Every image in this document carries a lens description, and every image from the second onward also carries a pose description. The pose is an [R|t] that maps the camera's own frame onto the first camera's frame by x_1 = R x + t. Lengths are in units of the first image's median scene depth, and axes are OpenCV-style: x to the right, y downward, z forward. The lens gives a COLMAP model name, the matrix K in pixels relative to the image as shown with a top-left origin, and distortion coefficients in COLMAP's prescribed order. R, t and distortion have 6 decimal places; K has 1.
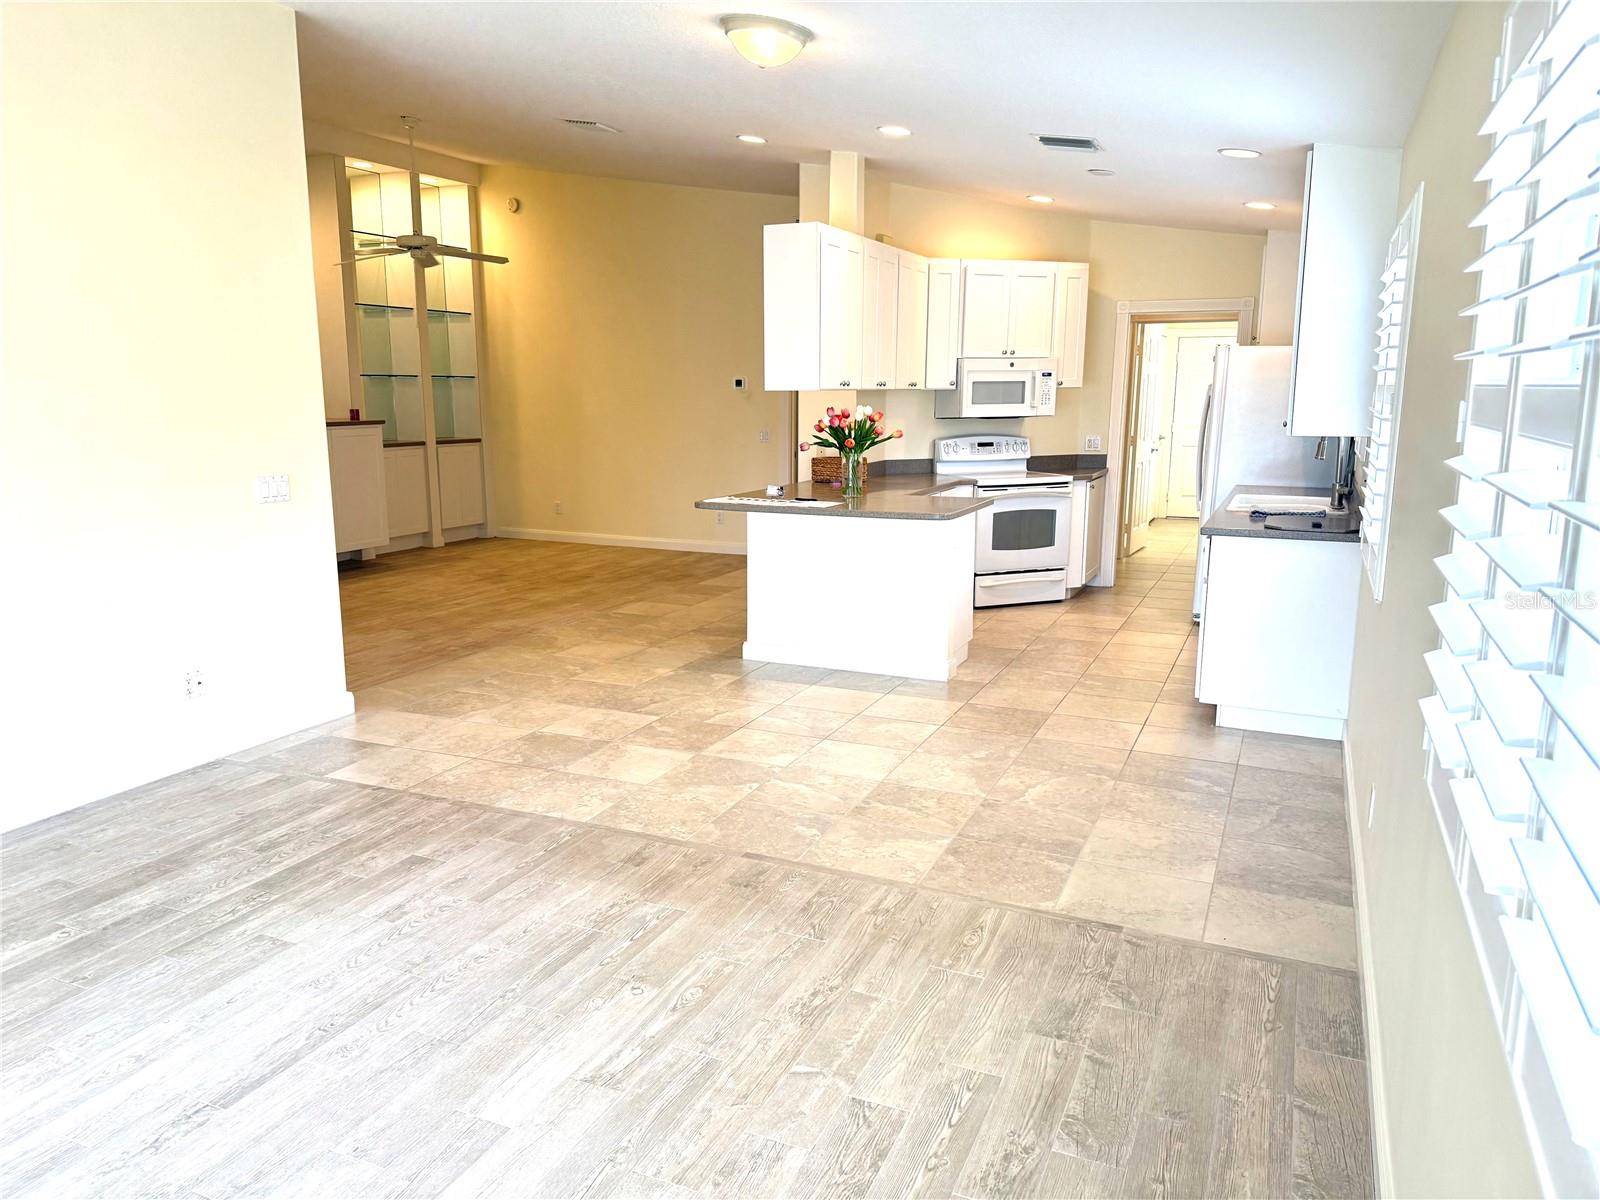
lens RADIAL K [[1132.9, 0, 882.5], [0, 1132.9, 586.6], [0, 0, 1]] dist [0.067897, -0.069357]
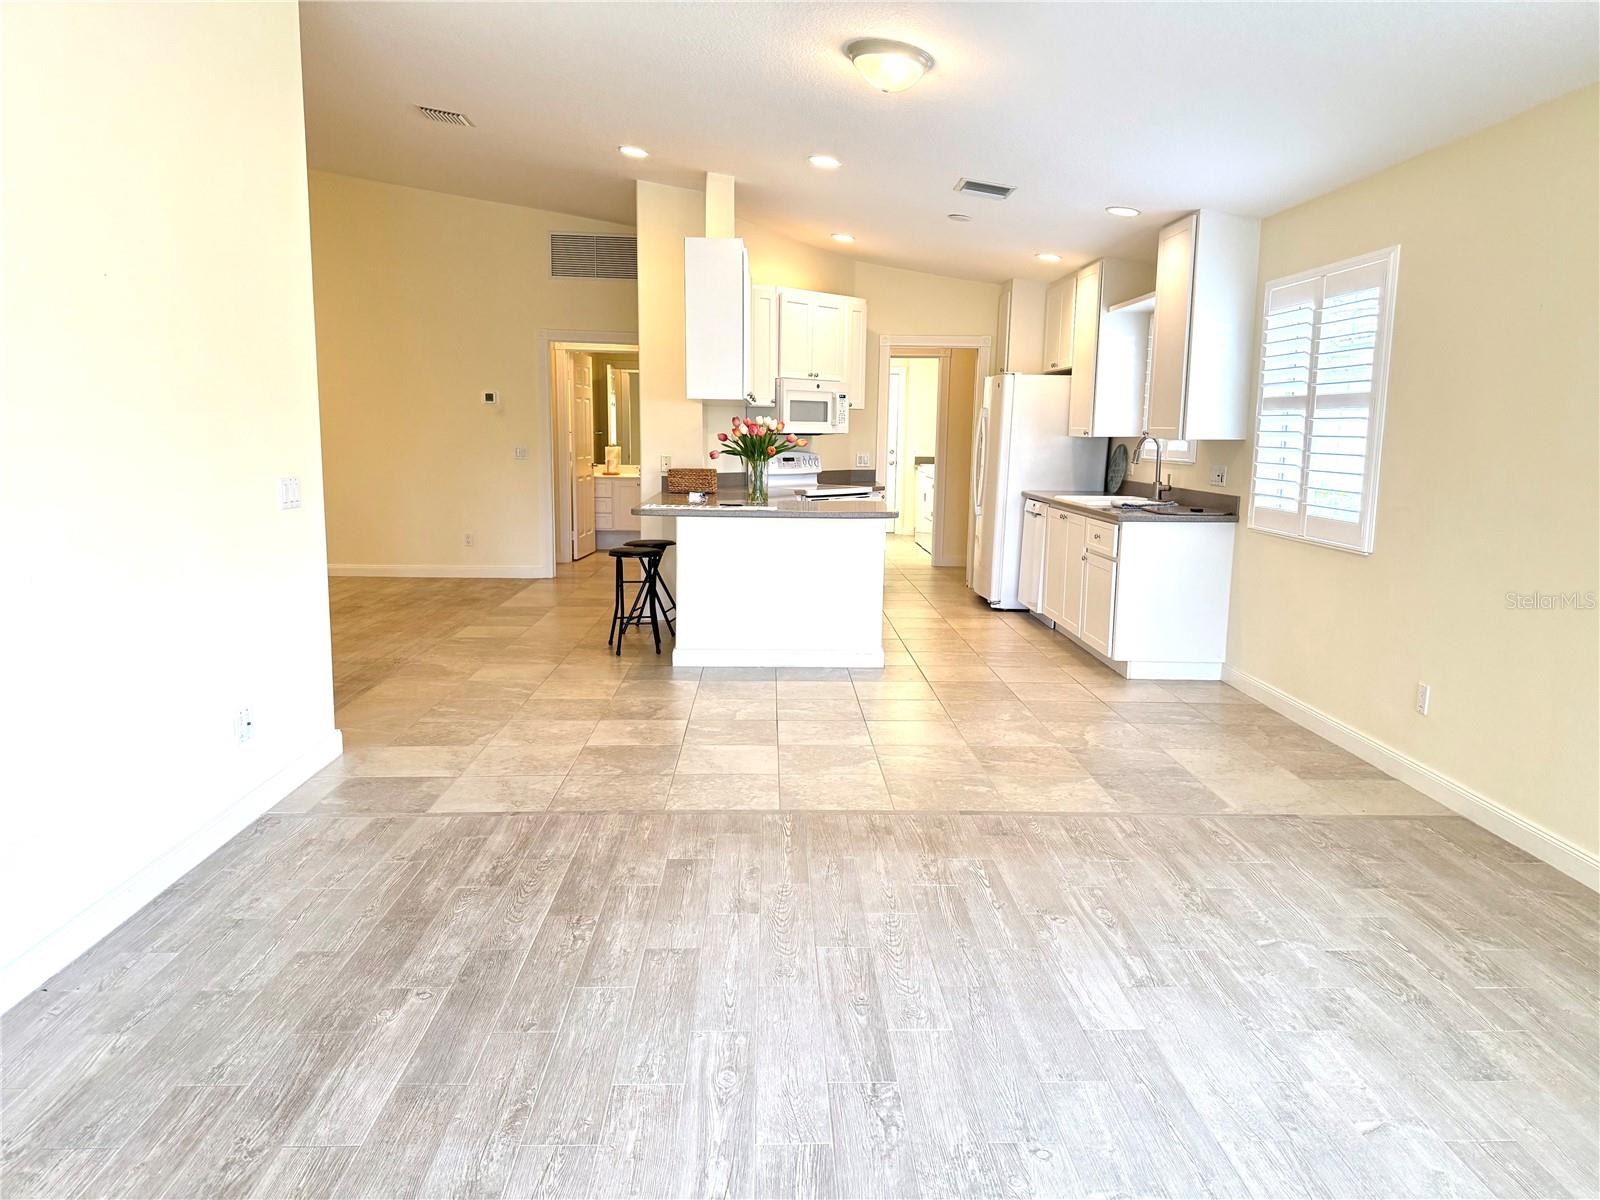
lens RADIAL K [[1132.9, 0, 755.9], [0, 1132.9, 582.8], [0, 0, 1]] dist [0.067897, -0.069357]
pose [[0.891875, -0.044851, 0.450054, -0.711149], [0.065962, 0.997330, -0.031326, 0.037510], [-0.447447, 0.057625, 0.892452, 0.108609]]
